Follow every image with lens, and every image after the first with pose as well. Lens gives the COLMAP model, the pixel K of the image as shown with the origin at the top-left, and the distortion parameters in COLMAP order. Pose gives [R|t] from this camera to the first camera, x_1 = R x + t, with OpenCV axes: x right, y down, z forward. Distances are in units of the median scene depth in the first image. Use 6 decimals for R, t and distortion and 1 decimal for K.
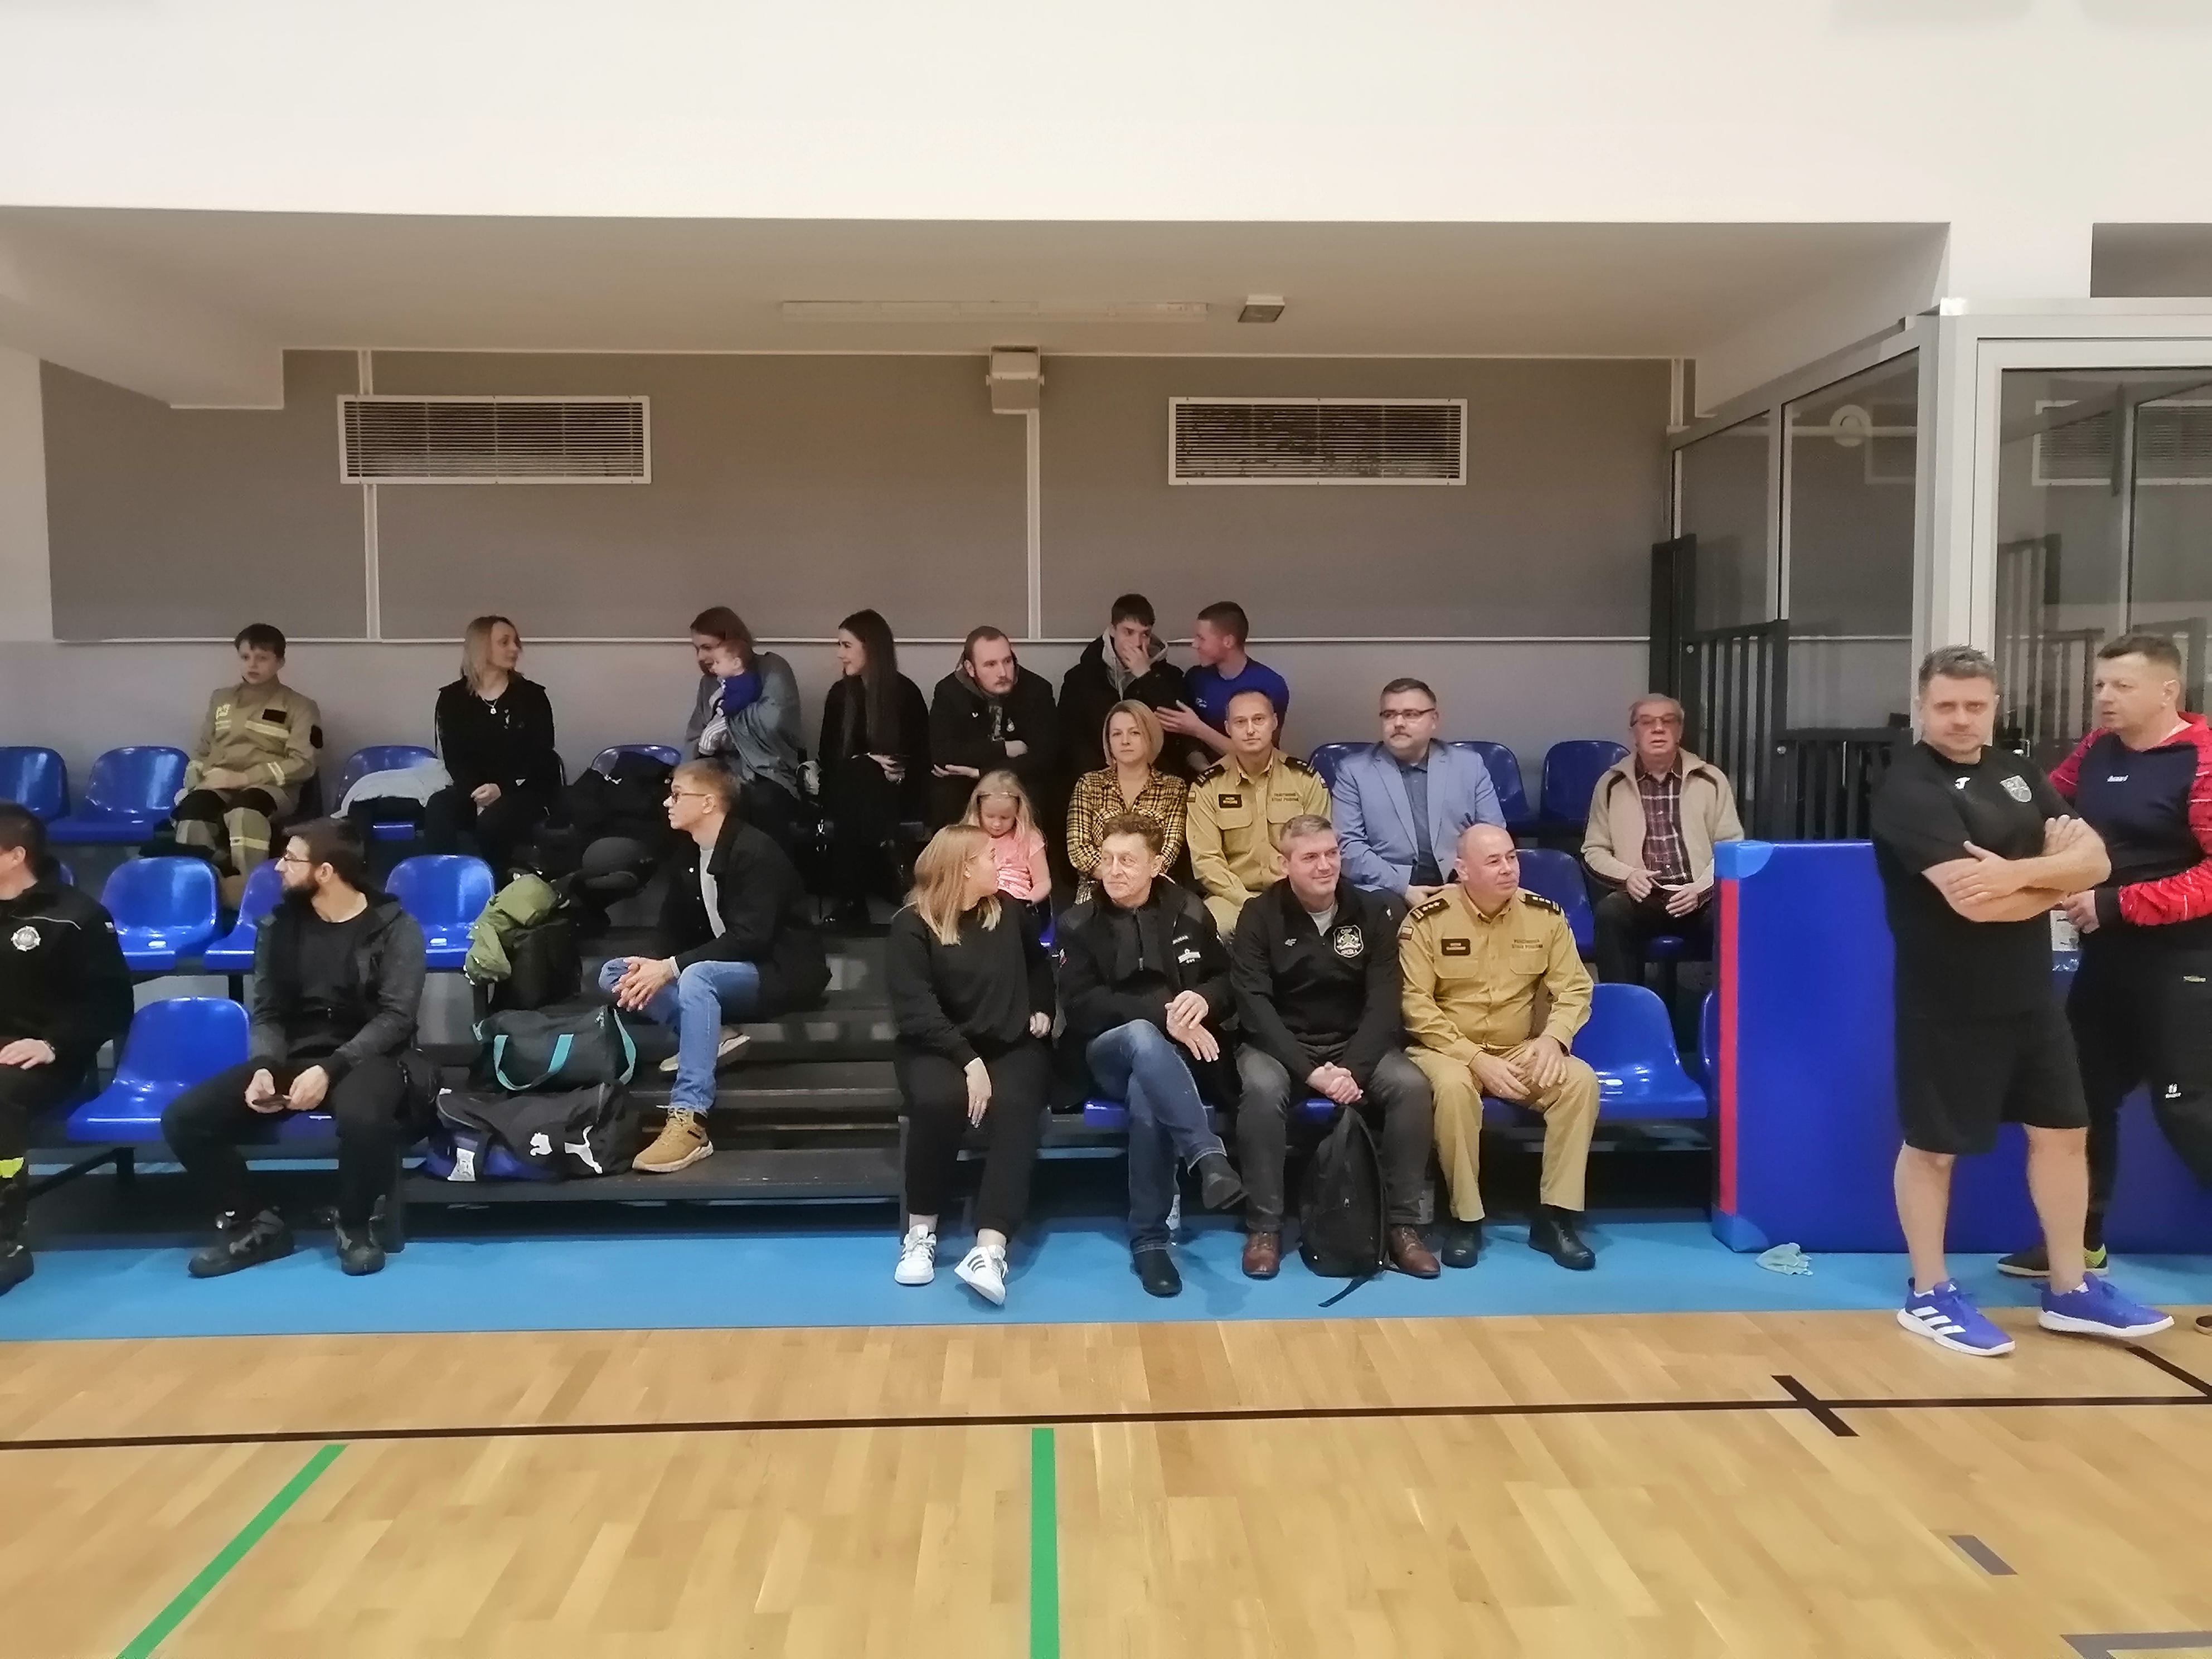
lens RADIAL K [[1726.9, 0, 1146.7], [0, 1726.9, 857.2], [0, 0, 1]] dist [0.007220, 0.011915]
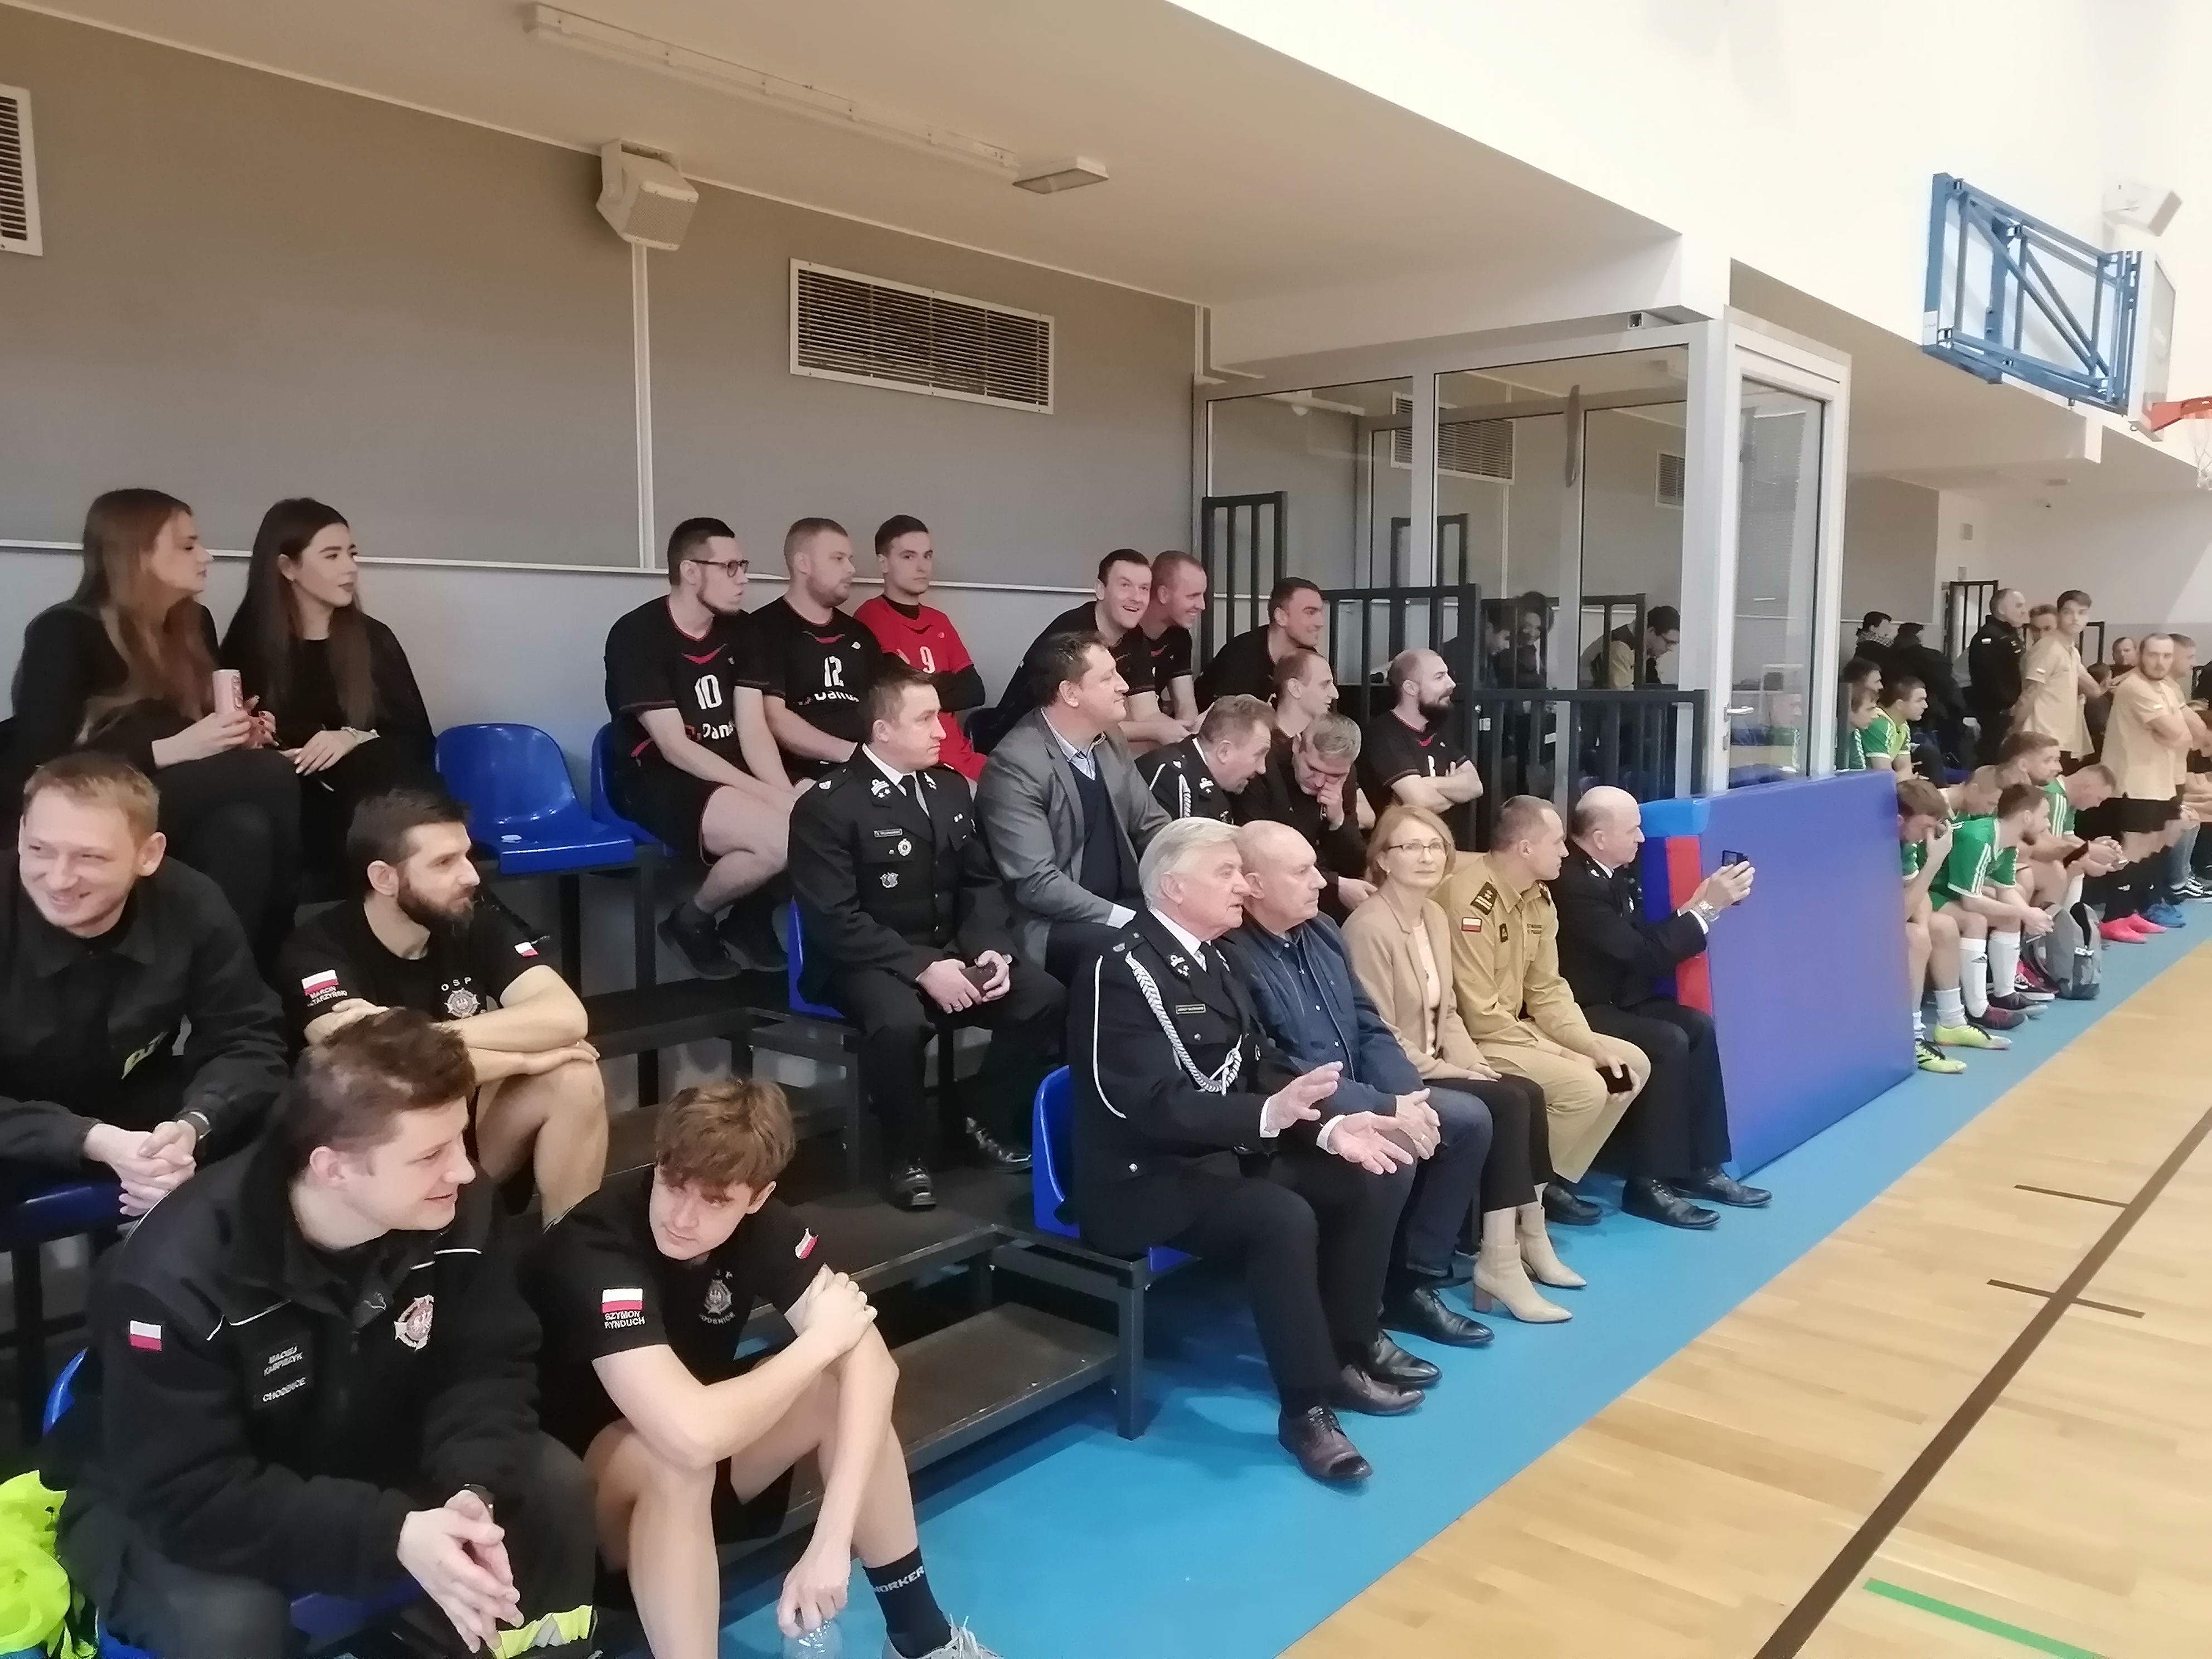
lens RADIAL K [[1723.0, 0, 1106.0], [0, 1723.0, 829.5], [0, 0, 1]] dist [0.011364, 0.006170]
pose [[0.688313, -0.070120, 0.722017, -0.464137], [0.059952, 0.997411, 0.039712, -0.036619], [-0.722932, 0.015952, 0.690735, 0.380015]]
